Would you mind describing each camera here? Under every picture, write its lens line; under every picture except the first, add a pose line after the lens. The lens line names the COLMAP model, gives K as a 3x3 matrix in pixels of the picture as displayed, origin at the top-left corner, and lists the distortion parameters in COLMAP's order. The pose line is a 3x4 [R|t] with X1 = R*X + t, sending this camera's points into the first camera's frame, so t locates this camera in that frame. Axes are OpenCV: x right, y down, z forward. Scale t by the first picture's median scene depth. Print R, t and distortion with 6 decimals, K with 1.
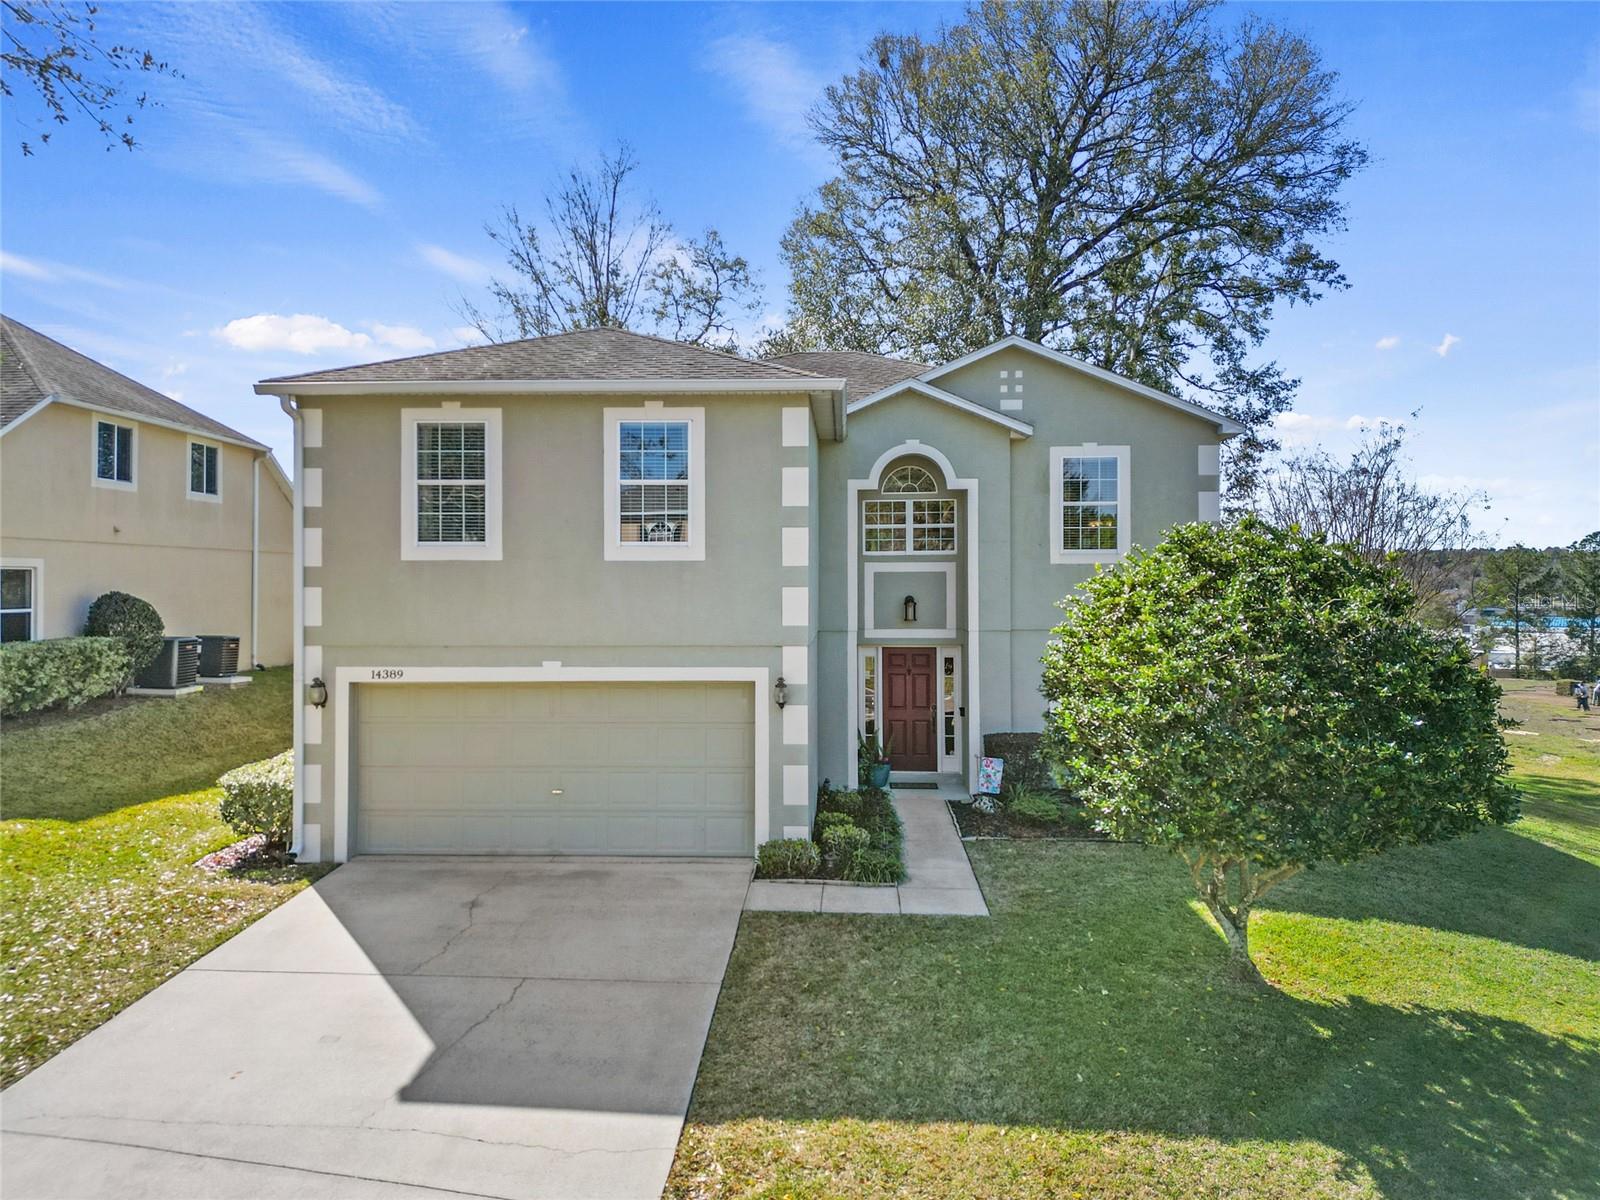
lens RADIAL K [[1122.7, 0, 785.0], [0, 1122.7, 570.5], [0, 0, 1]] dist [0.090252, -0.078215]
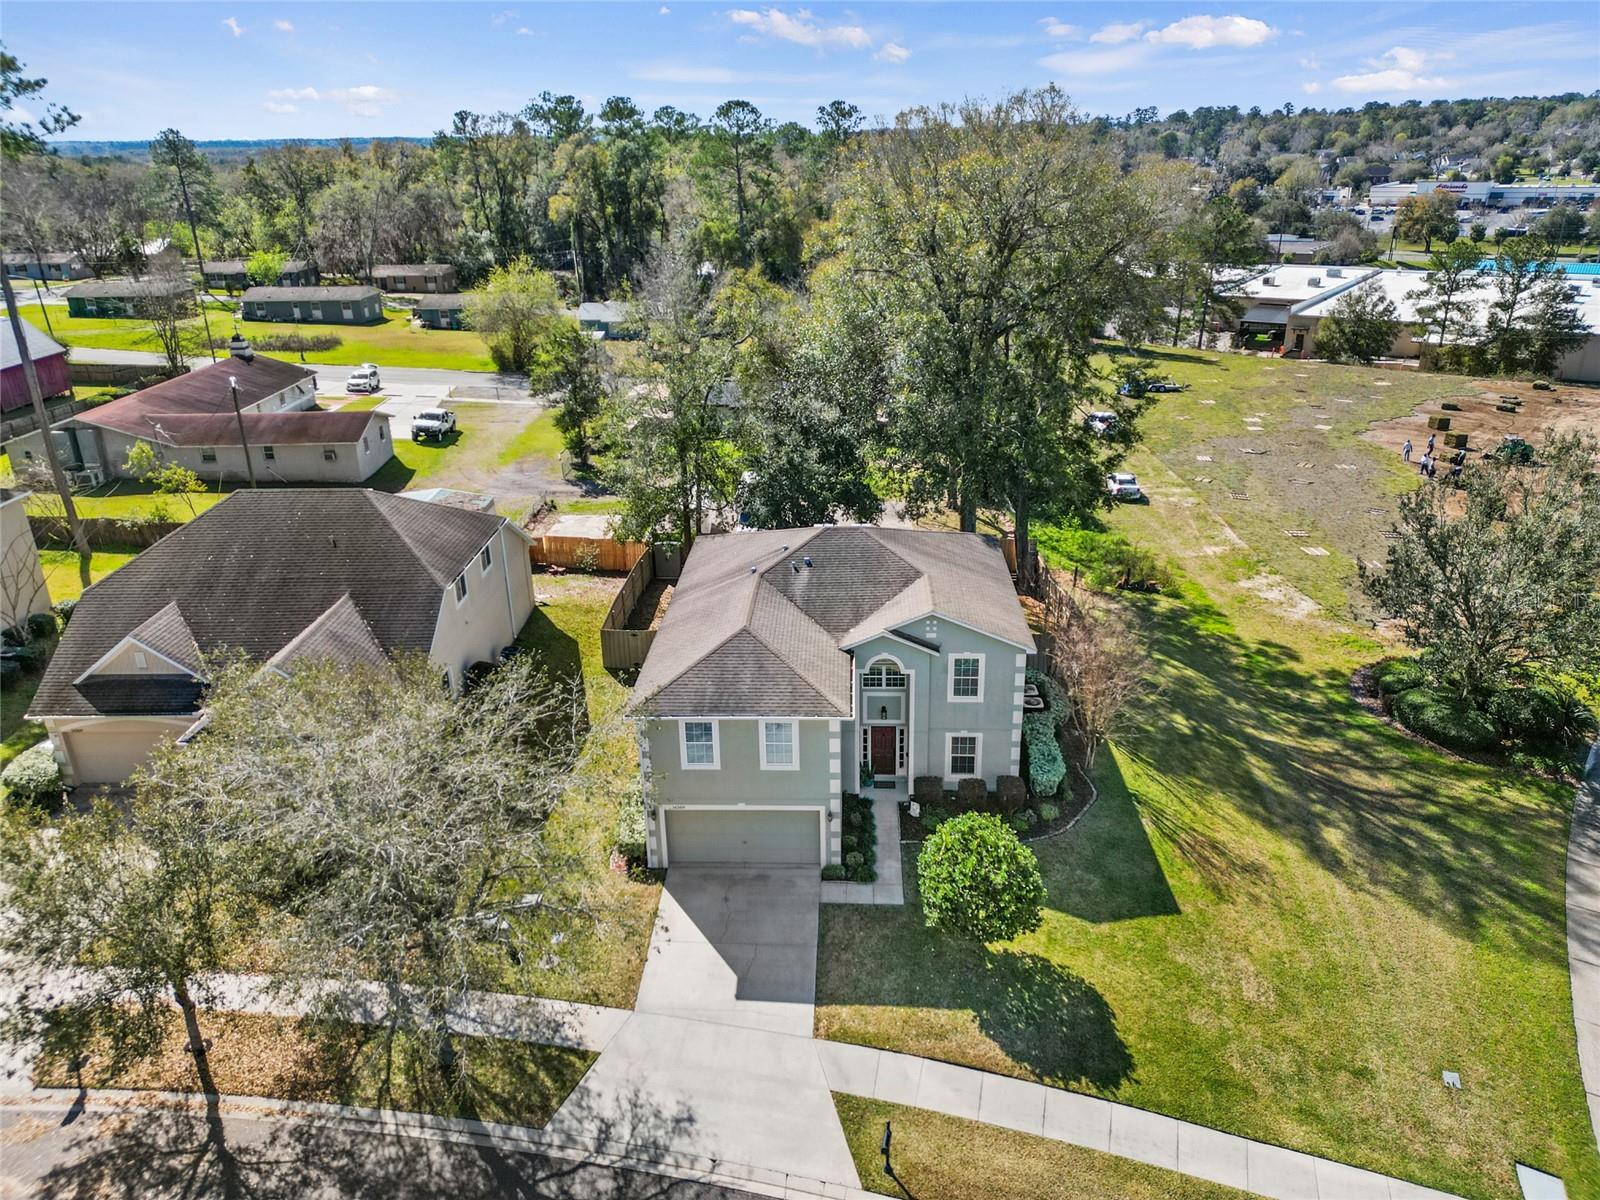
lens RADIAL K [[1122.7, 0, 785.0], [0, 1122.7, 570.5], [0, 0, 1]] dist [0.090252, -0.078215]
pose [[0.999729, -0.021548, -0.008775, -0.064058], [0.023265, 0.929345, 0.368479, -1.226795], [0.000215, -0.368584, 0.929595, -1.087812]]
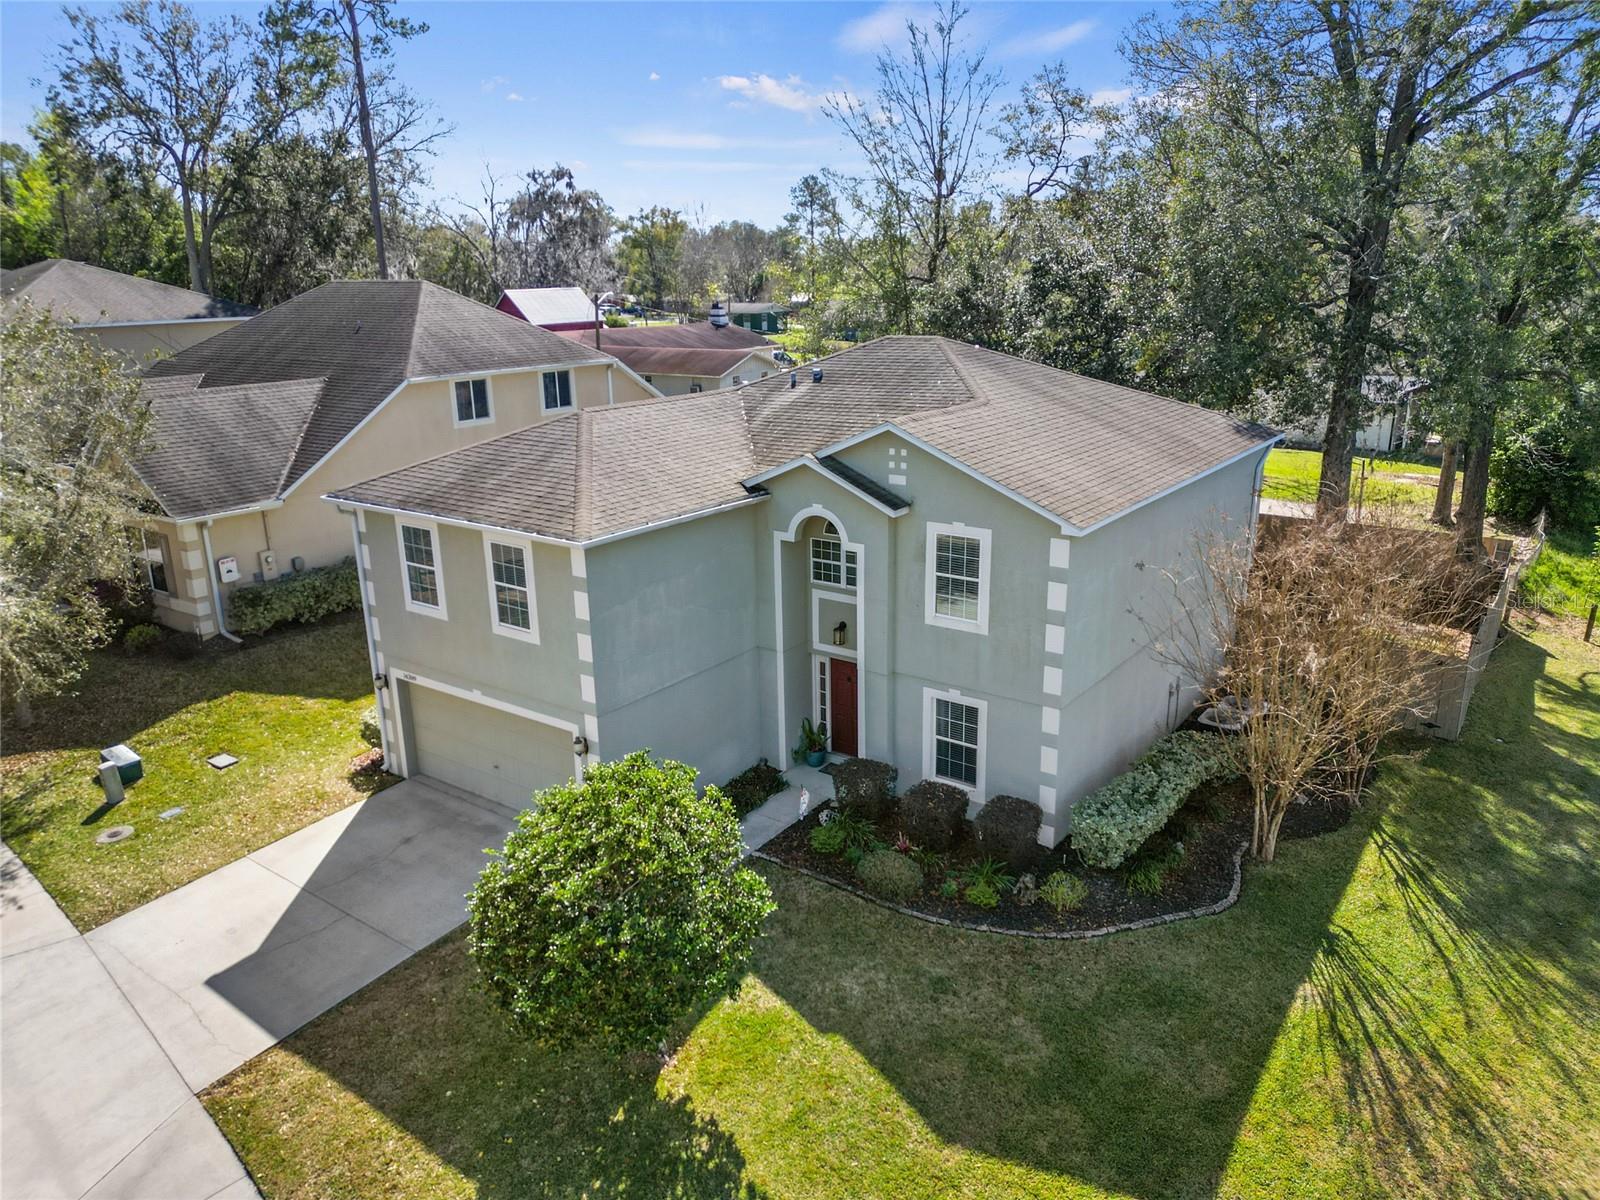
lens RADIAL K [[1122.7, 0, 785.0], [0, 1122.7, 570.5], [0, 0, 1]] dist [0.090252, -0.078215]
pose [[0.833922, 0.128598, -0.536690, 0.826234], [0.023528, 0.963304, 0.267380, -0.416461], [0.551380, -0.235601, 0.800295, 0.050656]]
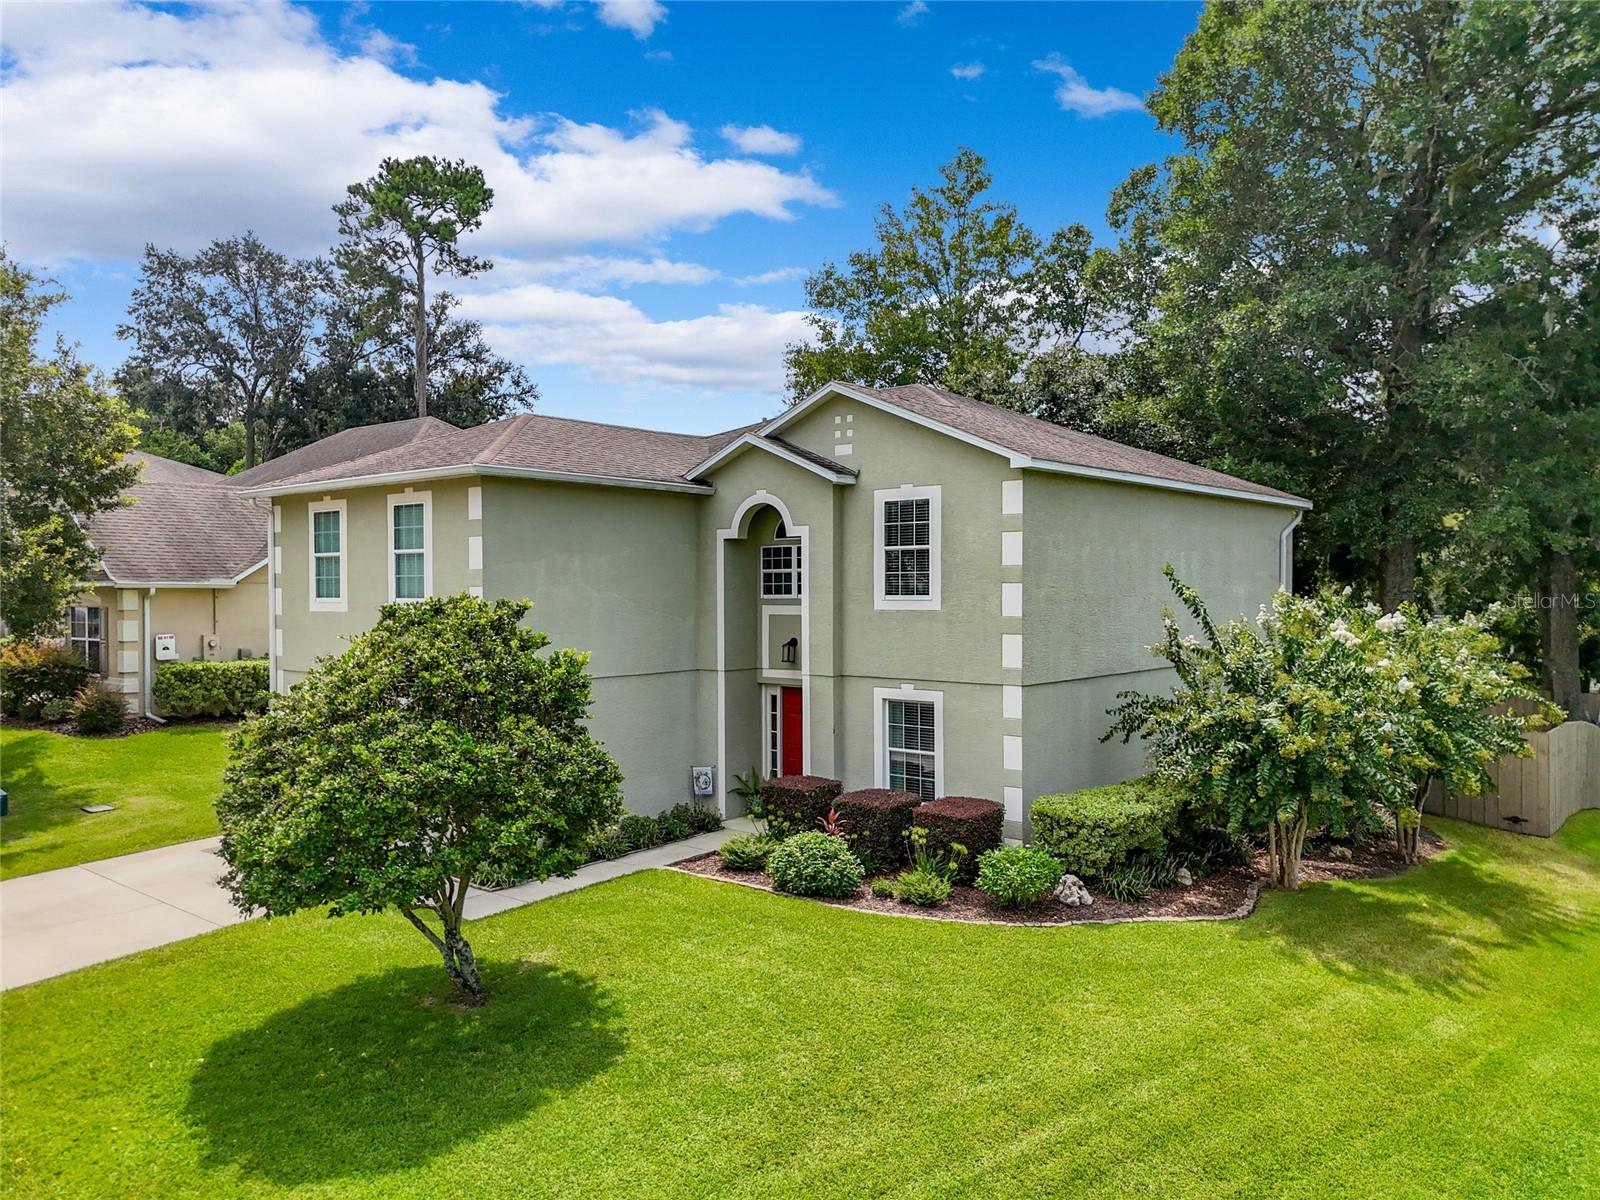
lens RADIAL K [[1171.6, 0, 793.2], [0, 1171.6, 601.2], [0, 0, 1]] dist [0.088512, -0.081338]
pose [[0.799190, 0.005232, -0.601056, 0.920192], [0.009037, 0.999744, 0.020720, -0.041049], [0.601011, -0.021991, 0.798938, 0.166435]]
